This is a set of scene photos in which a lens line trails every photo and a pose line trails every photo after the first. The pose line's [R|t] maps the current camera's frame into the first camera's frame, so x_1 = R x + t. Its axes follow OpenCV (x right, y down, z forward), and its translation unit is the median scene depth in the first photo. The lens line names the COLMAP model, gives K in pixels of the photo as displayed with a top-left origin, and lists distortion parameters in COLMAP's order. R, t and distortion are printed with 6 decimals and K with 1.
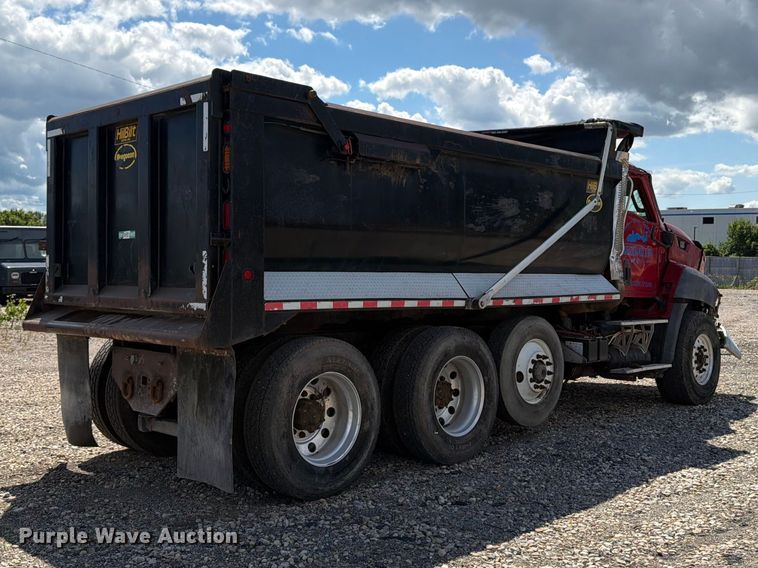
lens RADIAL K [[840.9, 0, 378.7], [0, 840.9, 262.5], [0, 0, 1]] dist [0.183279, -0.363154]
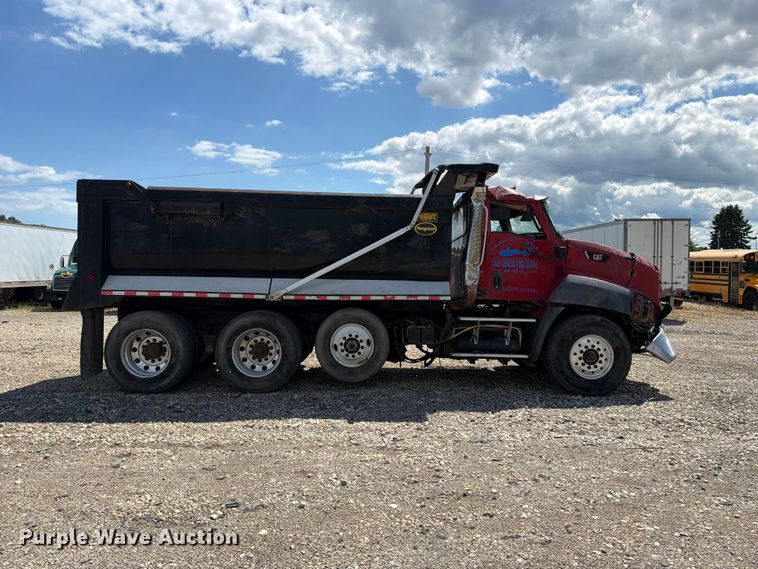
lens RADIAL K [[525.3, 0, 379.0], [0, 525.3, 284.5], [0, 0, 1]] dist [0.110897, -0.158366]
pose [[0.719664, 0.009328, -0.694260, 0.936566], [-0.002279, 0.999936, 0.011074, 0.012530], [0.694319, -0.006387, 0.719639, 0.406080]]
